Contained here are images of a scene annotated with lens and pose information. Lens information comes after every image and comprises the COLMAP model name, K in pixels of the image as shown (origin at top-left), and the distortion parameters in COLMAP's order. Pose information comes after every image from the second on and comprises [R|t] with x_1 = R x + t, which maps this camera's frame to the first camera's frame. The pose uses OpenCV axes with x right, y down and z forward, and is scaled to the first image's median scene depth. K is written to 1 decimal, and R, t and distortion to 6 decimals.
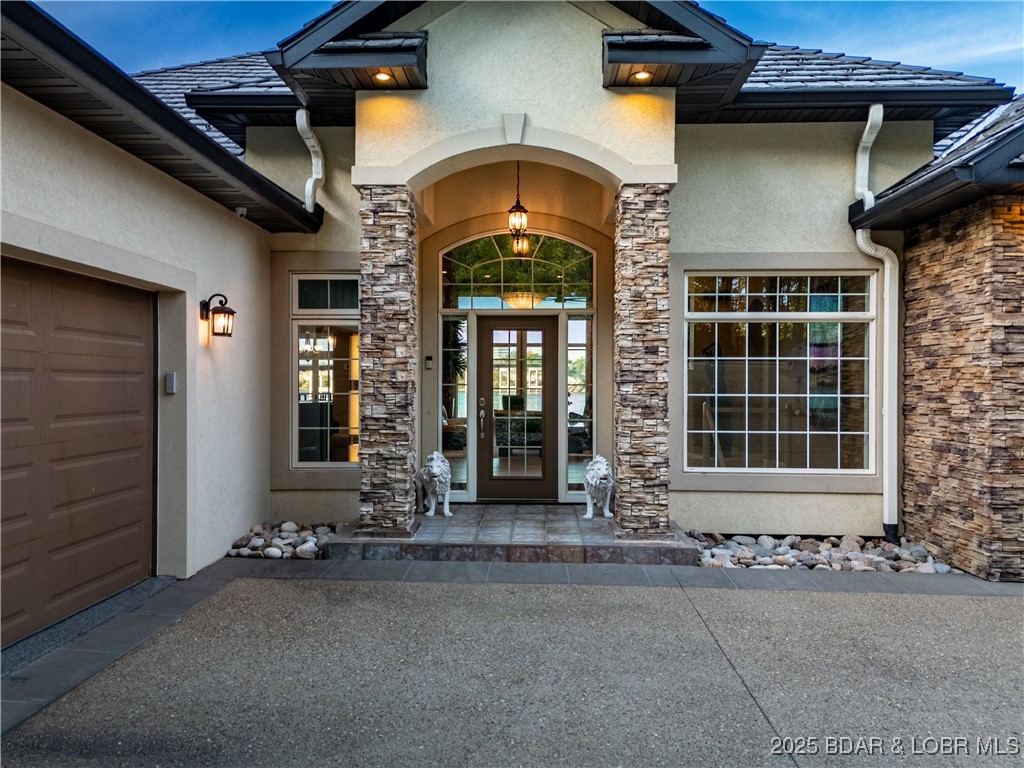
lens RADIAL K [[753.3, 0, 512.0], [0, 753.3, 384.0], [0, 0, 1]] dist [0.073332, -0.065087]
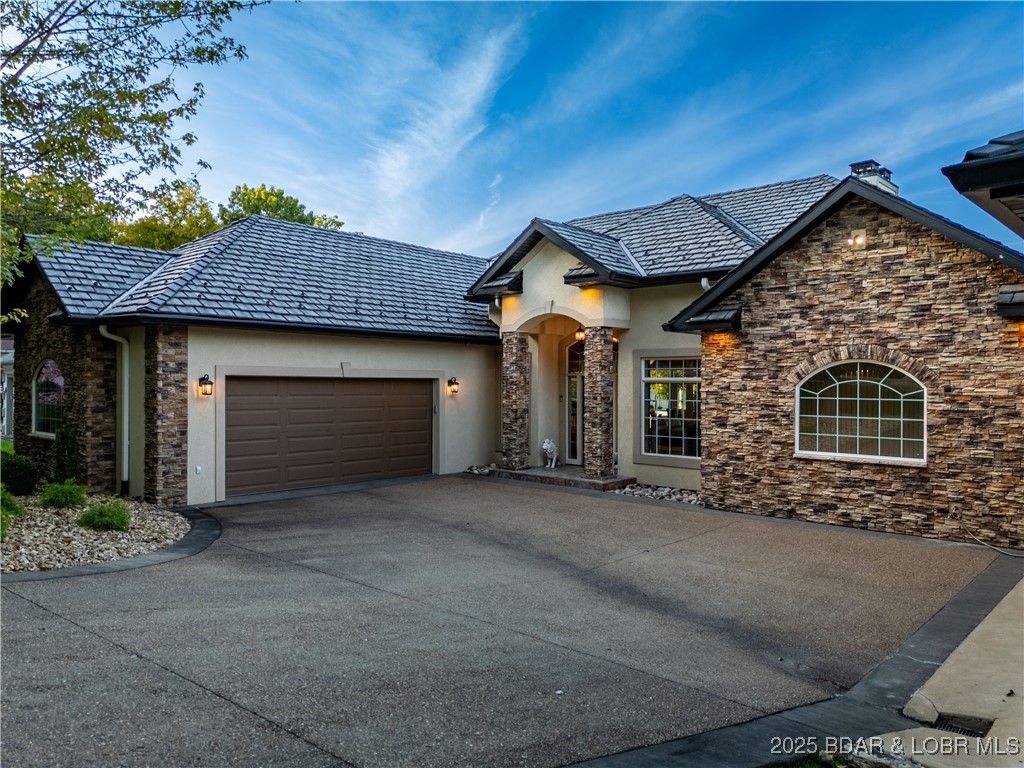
lens RADIAL K [[753.3, 0, 512.0], [0, 753.3, 384.0], [0, 0, 1]] dist [0.073332, -0.065087]
pose [[0.758067, 0.002003, -0.652174, 1.495874], [-0.003974, 0.999991, -0.001548, -0.083394], [0.652165, 0.003765, 0.758068, -0.915665]]
